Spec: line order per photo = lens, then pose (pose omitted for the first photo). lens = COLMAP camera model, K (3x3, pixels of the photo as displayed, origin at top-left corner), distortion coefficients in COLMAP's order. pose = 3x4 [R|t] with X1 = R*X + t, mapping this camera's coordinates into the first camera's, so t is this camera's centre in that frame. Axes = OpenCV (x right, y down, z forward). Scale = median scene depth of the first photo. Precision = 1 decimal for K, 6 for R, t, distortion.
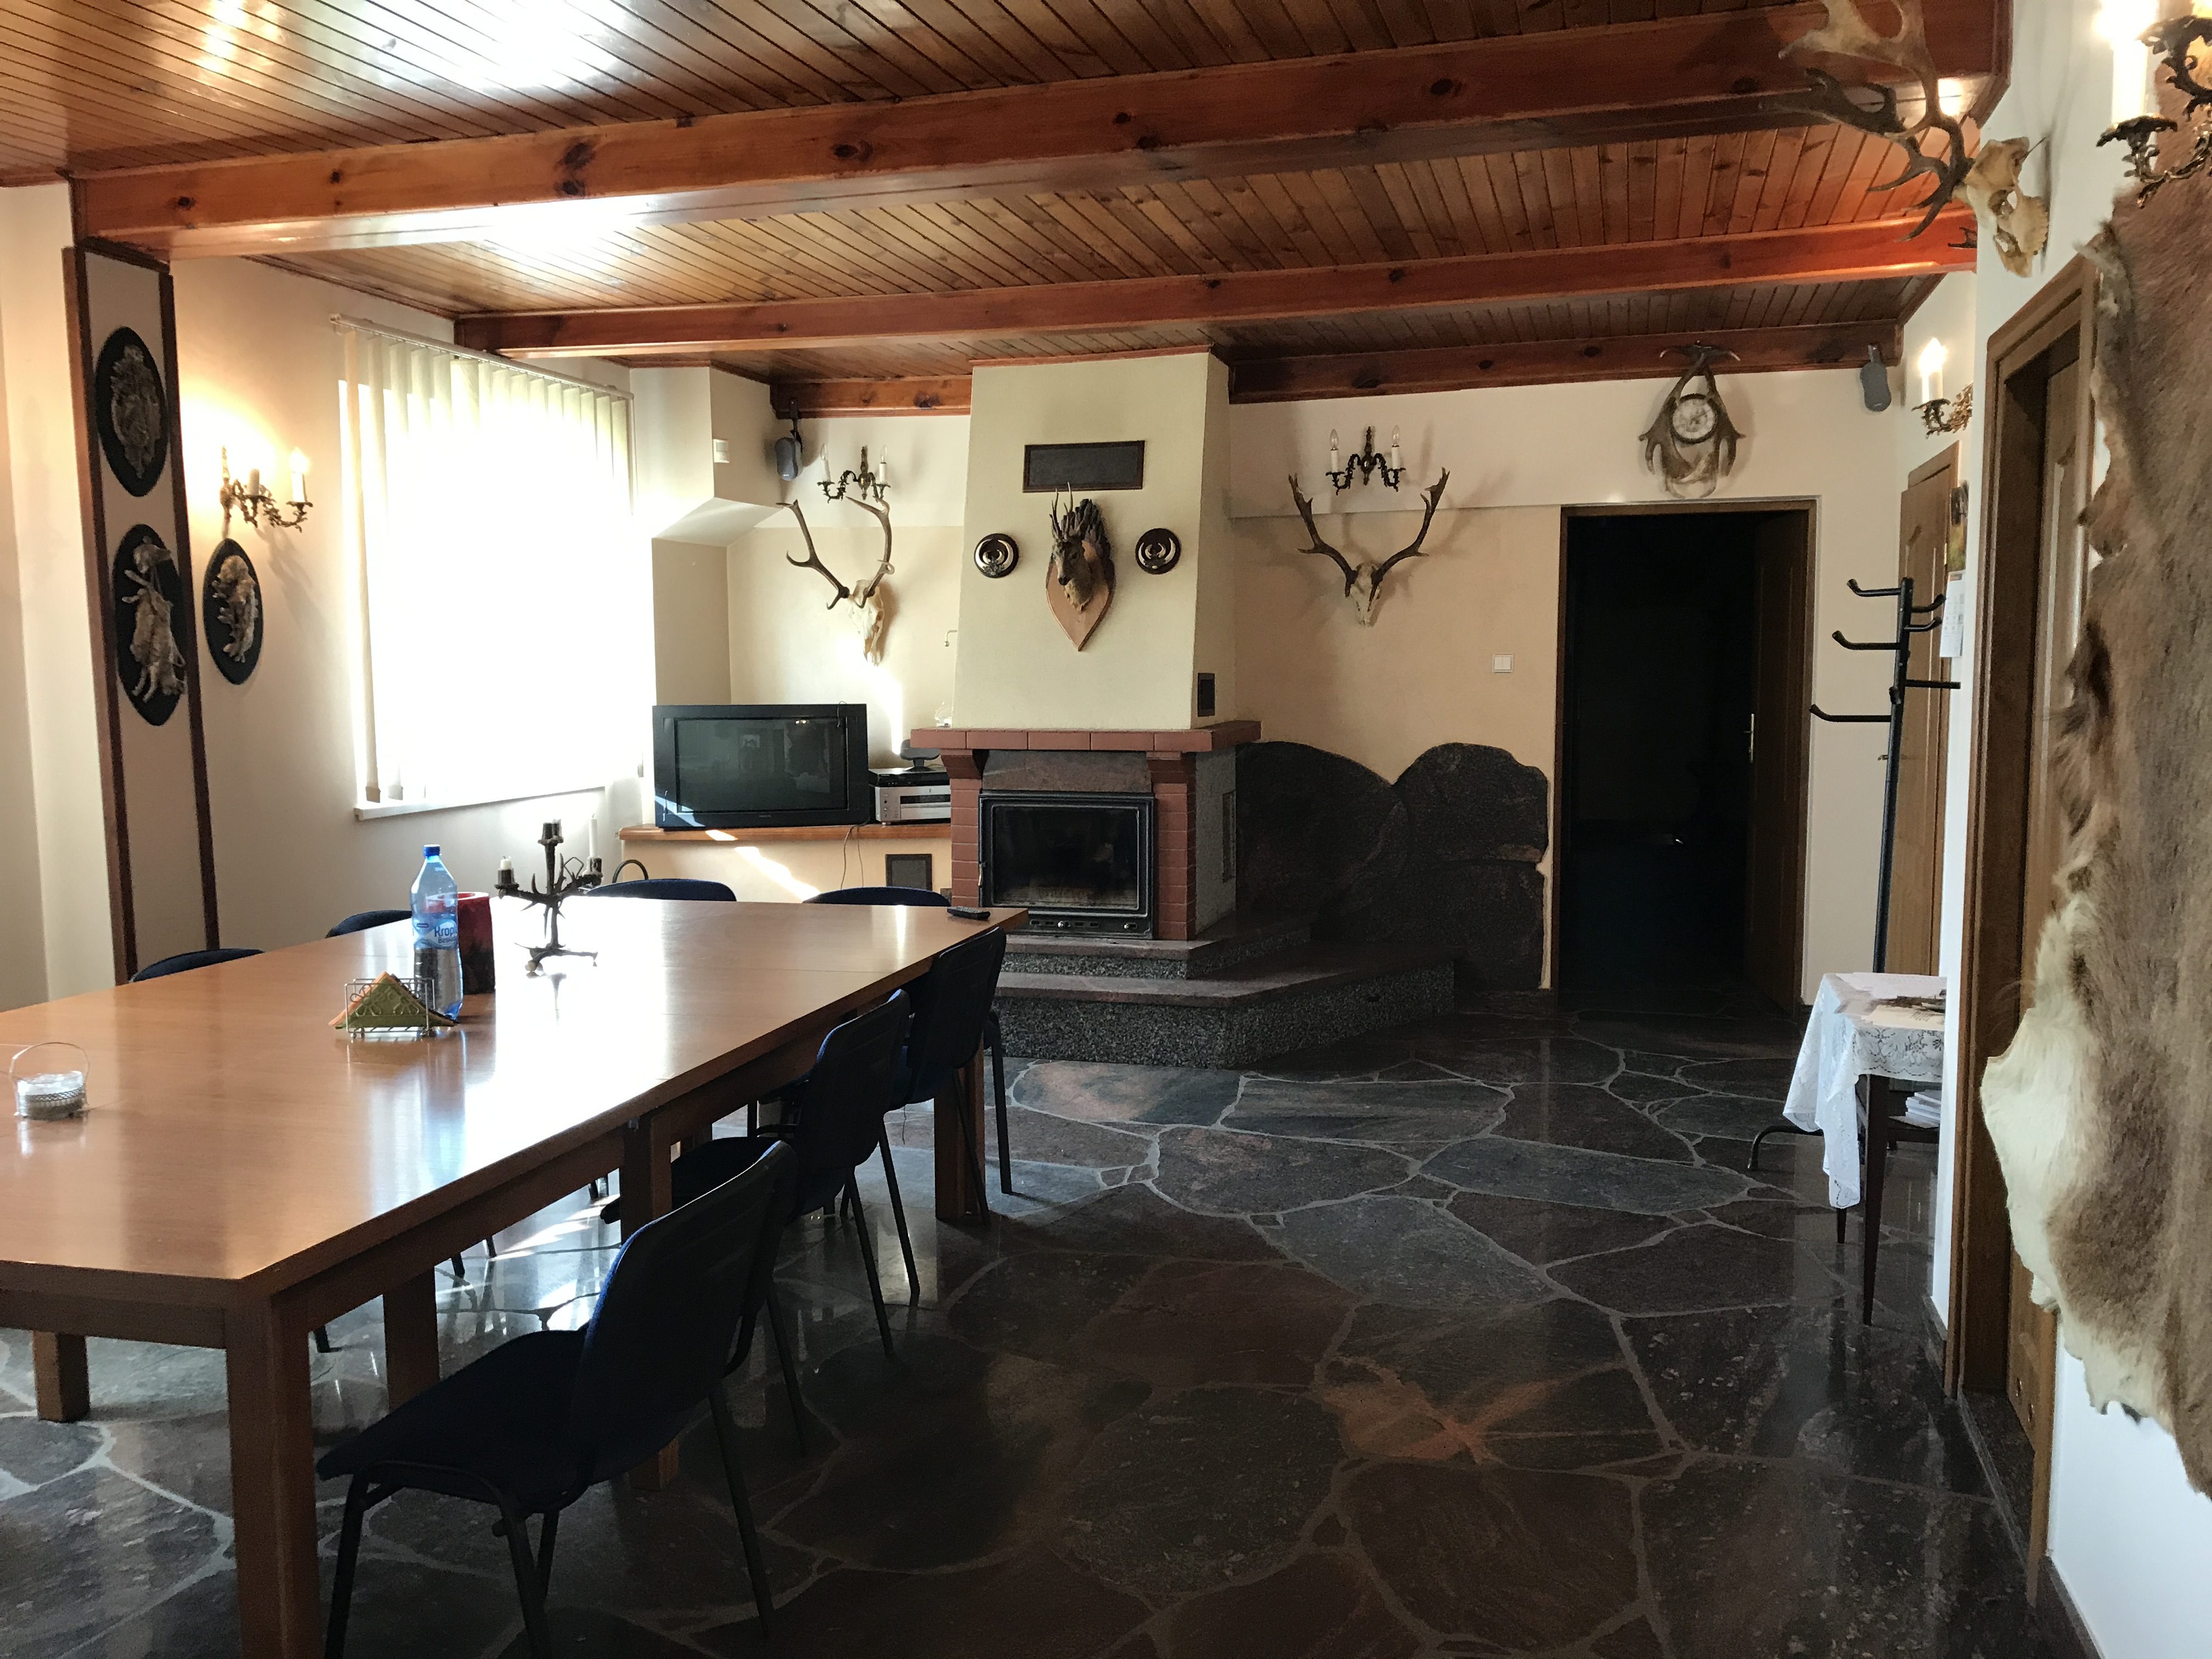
lens RADIAL K [[1766.4, 0, 1106.0], [0, 1766.4, 829.5], [0, 0, 1]] dist [0.146698, -0.000291]
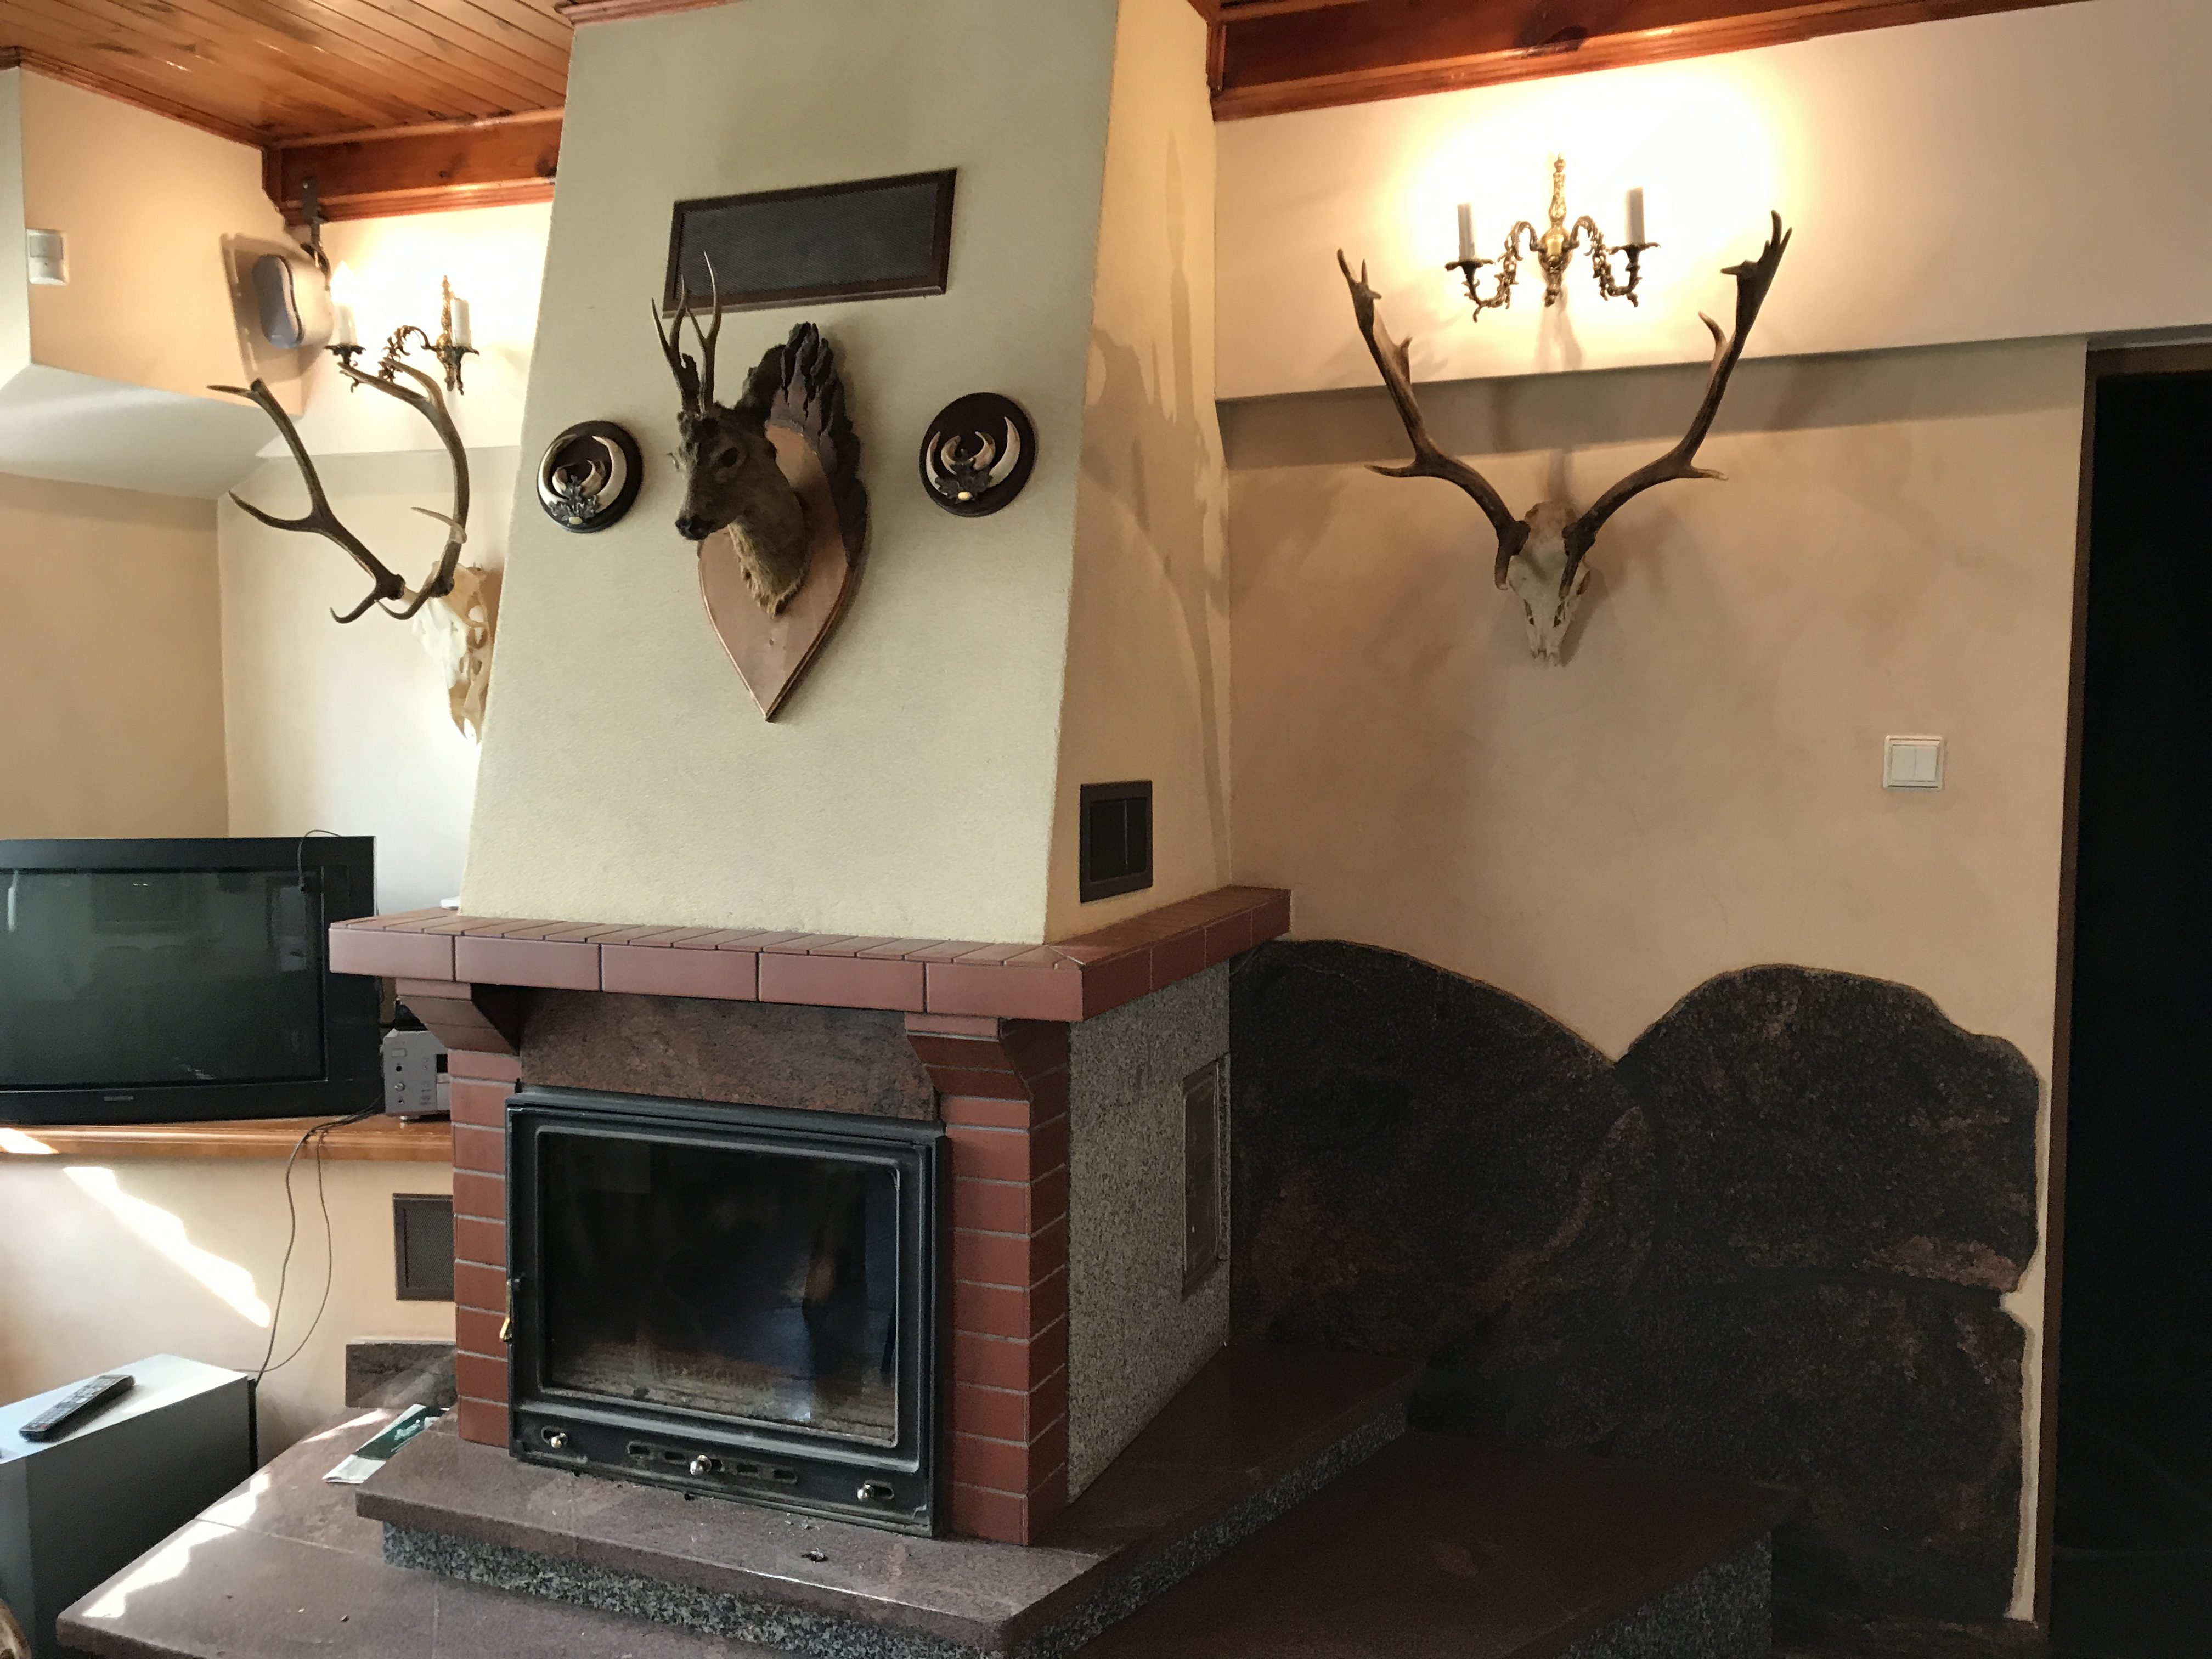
lens RADIAL K [[1810.0, 0, 1106.0], [0, 1810.0, 829.5], [0, 0, 1]] dist [0.016305, -0.002074]
pose [[0.995811, 0.014030, -0.090358, 0.087053], [-0.016974, 0.999347, -0.031902, -0.064524], [0.089851, 0.033302, 0.995398, 0.604765]]
